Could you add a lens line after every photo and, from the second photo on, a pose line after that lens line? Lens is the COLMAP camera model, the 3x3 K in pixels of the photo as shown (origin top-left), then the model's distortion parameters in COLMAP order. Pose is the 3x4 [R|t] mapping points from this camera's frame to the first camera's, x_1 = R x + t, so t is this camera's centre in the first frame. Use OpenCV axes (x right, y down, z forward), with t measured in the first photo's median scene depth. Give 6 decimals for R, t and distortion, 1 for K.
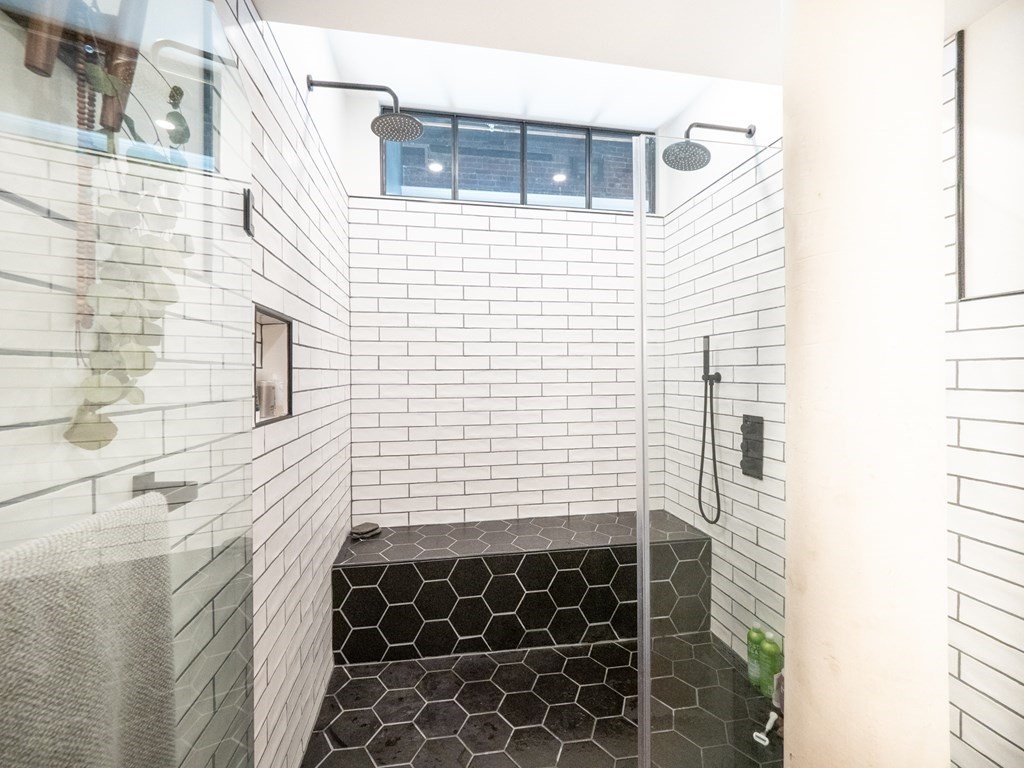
lens RADIAL K [[434.0, 0, 506.4], [0, 434.0, 379.5], [0, 0, 1]] dist [-0.011615, 0.000074]
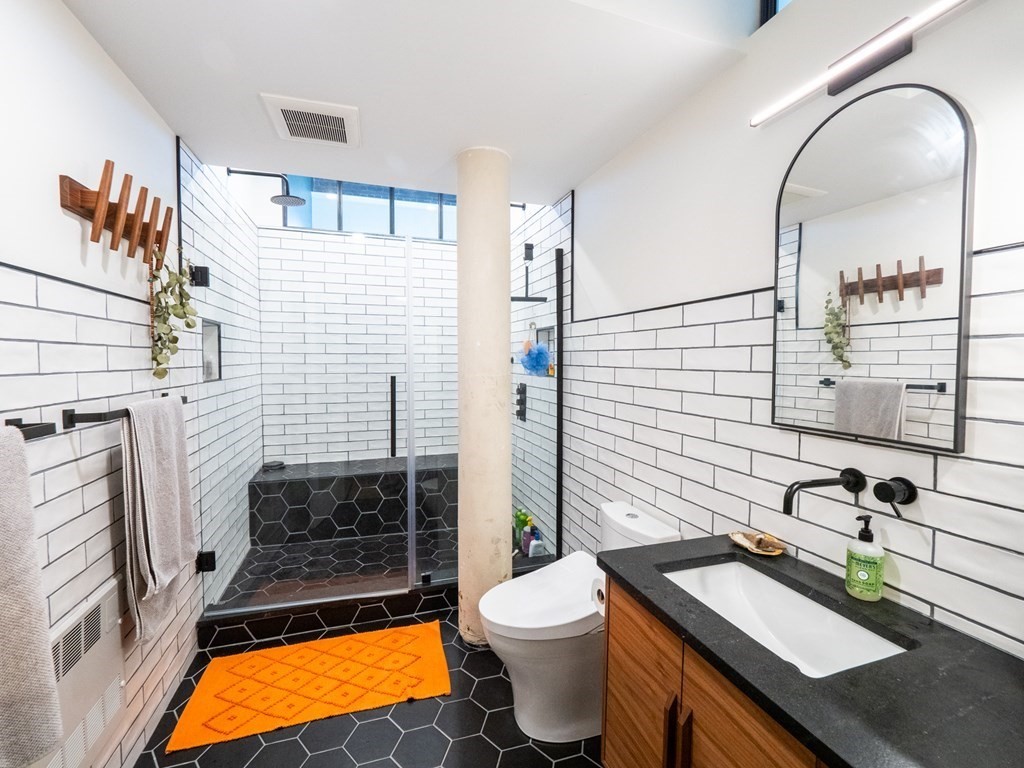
lens RADIAL K [[434.0, 0, 506.4], [0, 434.0, 379.5], [0, 0, 1]] dist [-0.011615, 0.000074]
pose [[0.988386, 0.000650, 0.151965, 0.266622], [-0.006002, 0.999378, 0.034765, 0.012530], [-0.151847, -0.035273, 0.987774, -0.636021]]
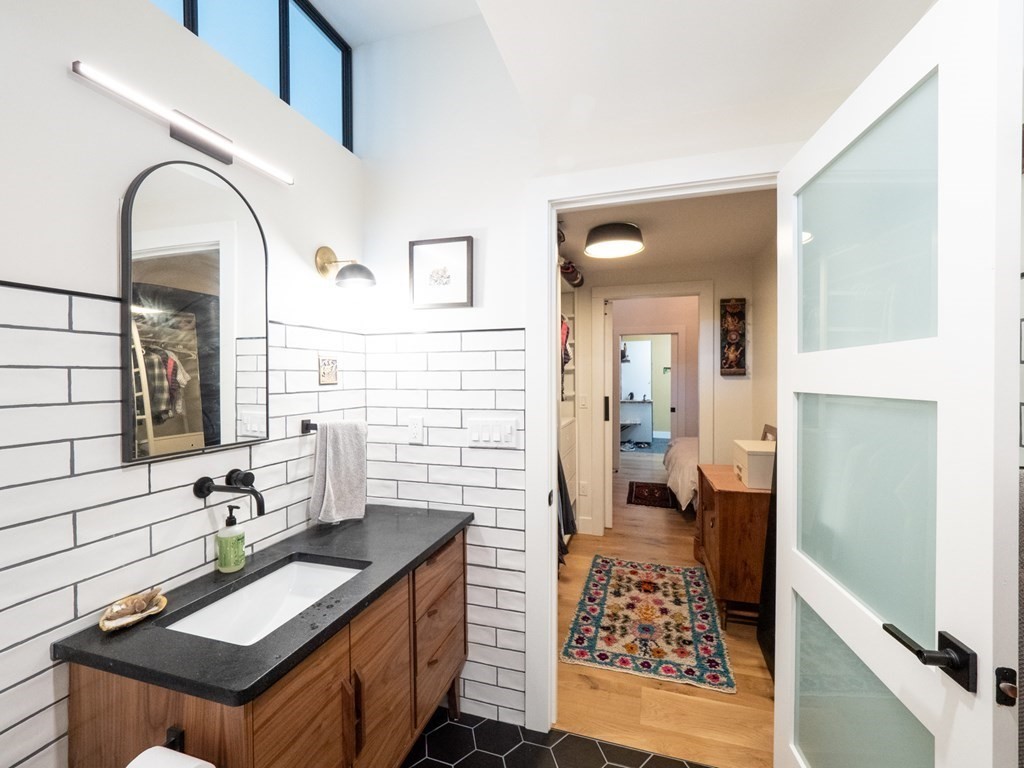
lens RADIAL K [[435.1, 0, 505.9], [0, 435.1, 375.4], [0, 0, 1]] dist [-0.004617, 0.000392]
pose [[-0.882155, 0.009732, 0.470858, -0.635533], [0.011836, 0.999929, 0.001508, -0.075865], [-0.470810, 0.006903, -0.882208, 3.373603]]
